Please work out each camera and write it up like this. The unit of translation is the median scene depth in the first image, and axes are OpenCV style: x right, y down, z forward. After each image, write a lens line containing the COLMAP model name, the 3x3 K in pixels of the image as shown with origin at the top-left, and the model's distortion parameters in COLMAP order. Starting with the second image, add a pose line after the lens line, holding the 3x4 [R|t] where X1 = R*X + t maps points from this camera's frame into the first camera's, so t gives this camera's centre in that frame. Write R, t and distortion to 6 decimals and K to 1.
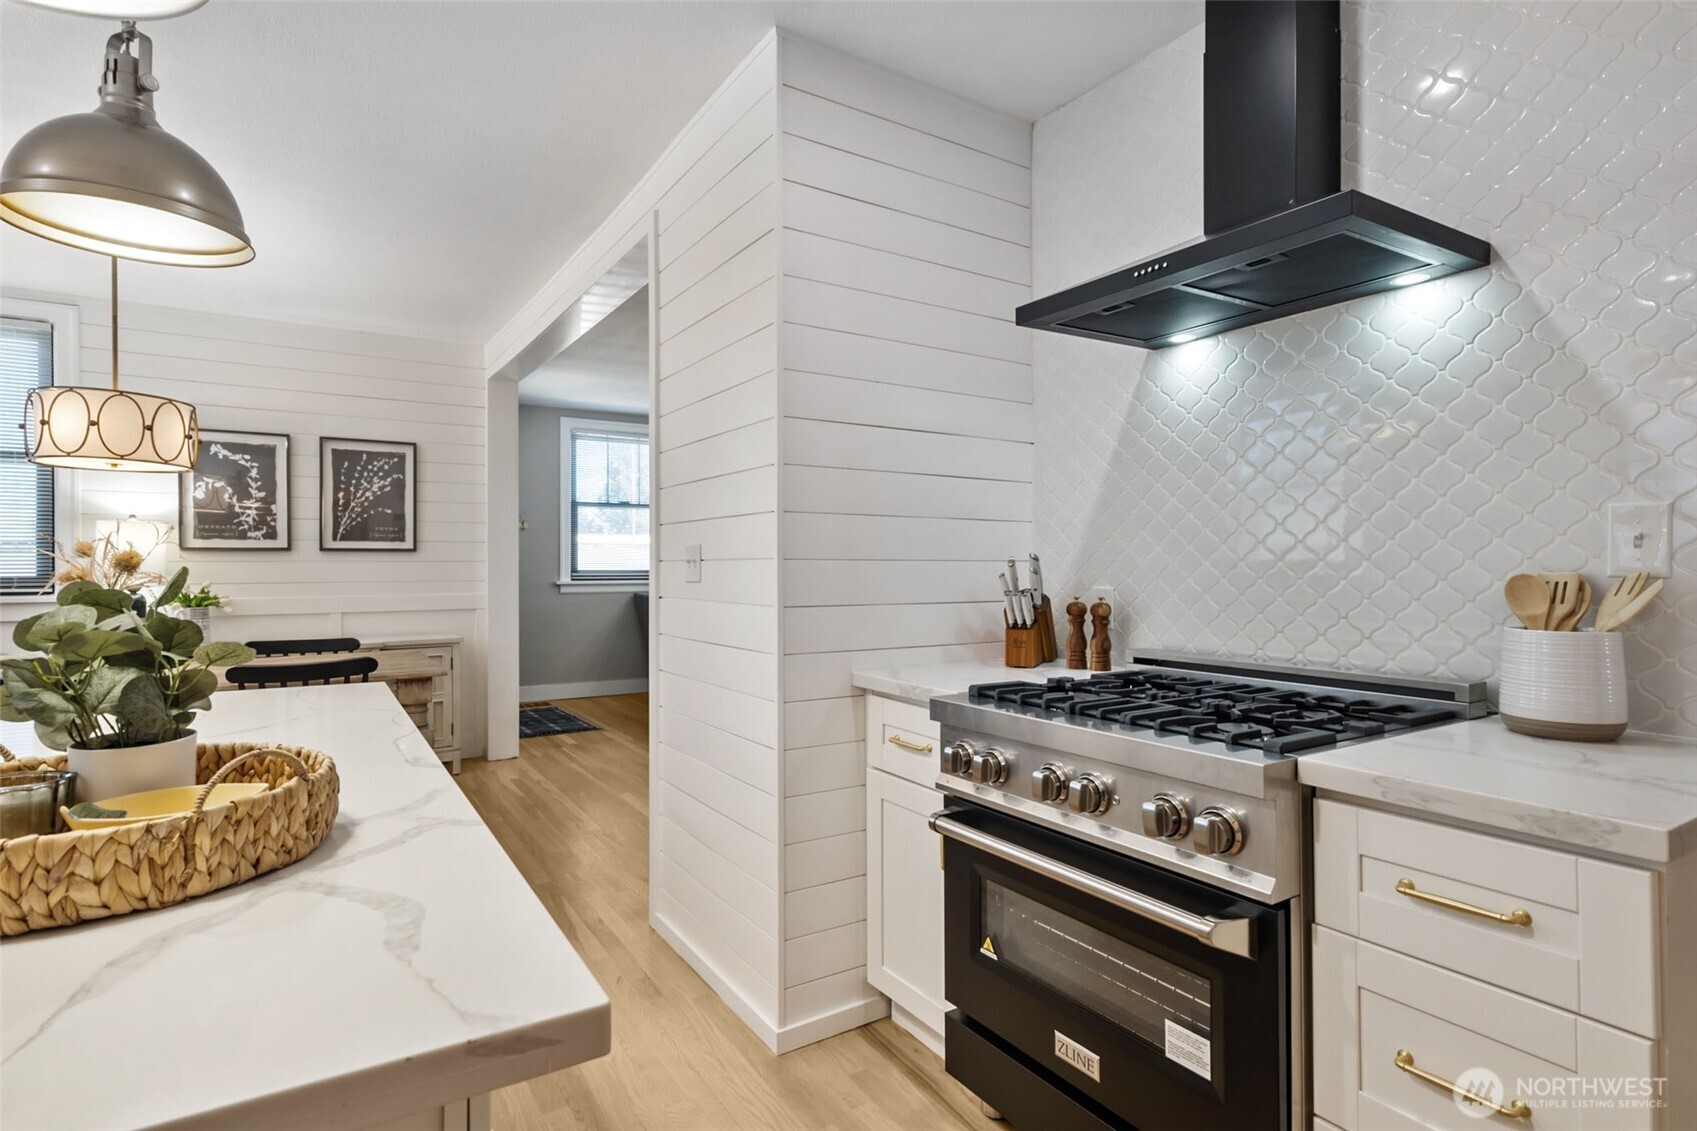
lens RADIAL K [[867.5, 0, 848.5], [0, 867.5, 565.5], [0, 0, 1]] dist [-0.000086, -0.000065]
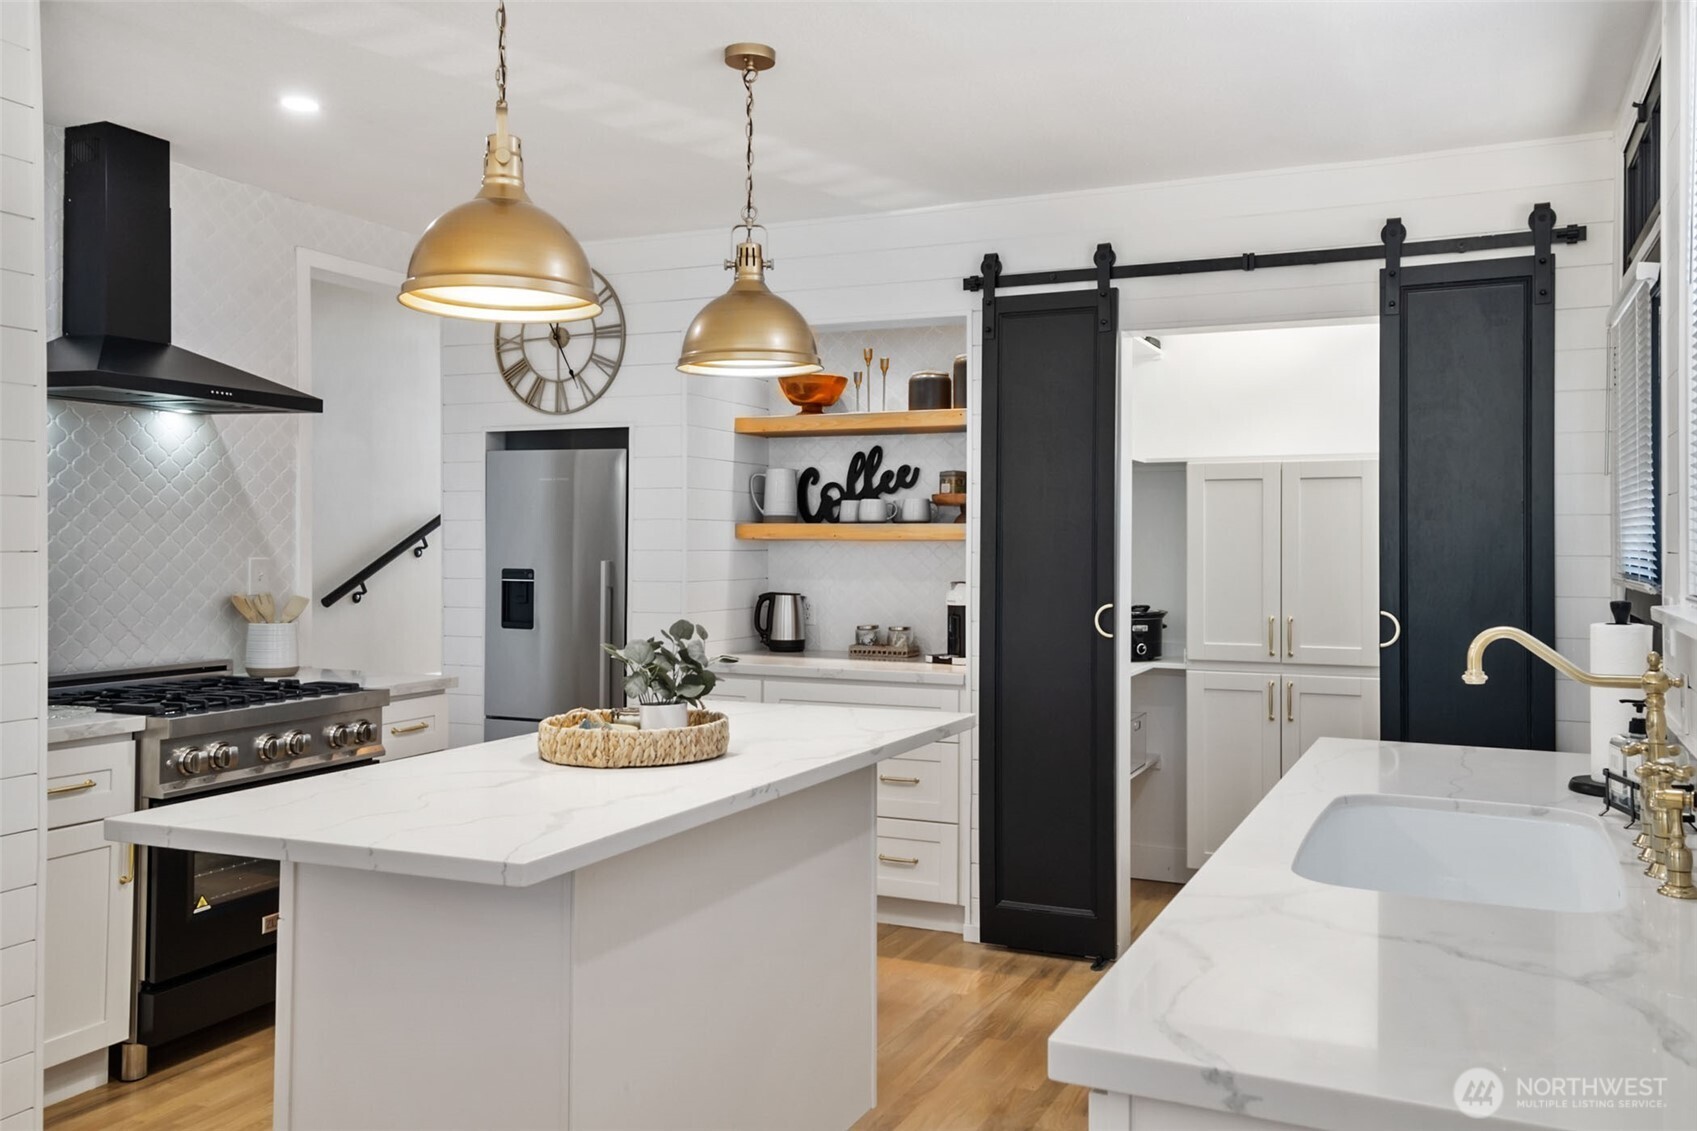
lens RADIAL K [[1371.2, 0, 848.5], [0, 1371.2, 565.5], [0, 0, 1]] dist [0.025374, 0.037593]
pose [[-0.542493, -0.013910, 0.839945, -2.164234], [-0.003078, 0.999889, 0.014571, -0.090640], [-0.840055, 0.005319, -0.542475, 1.374734]]
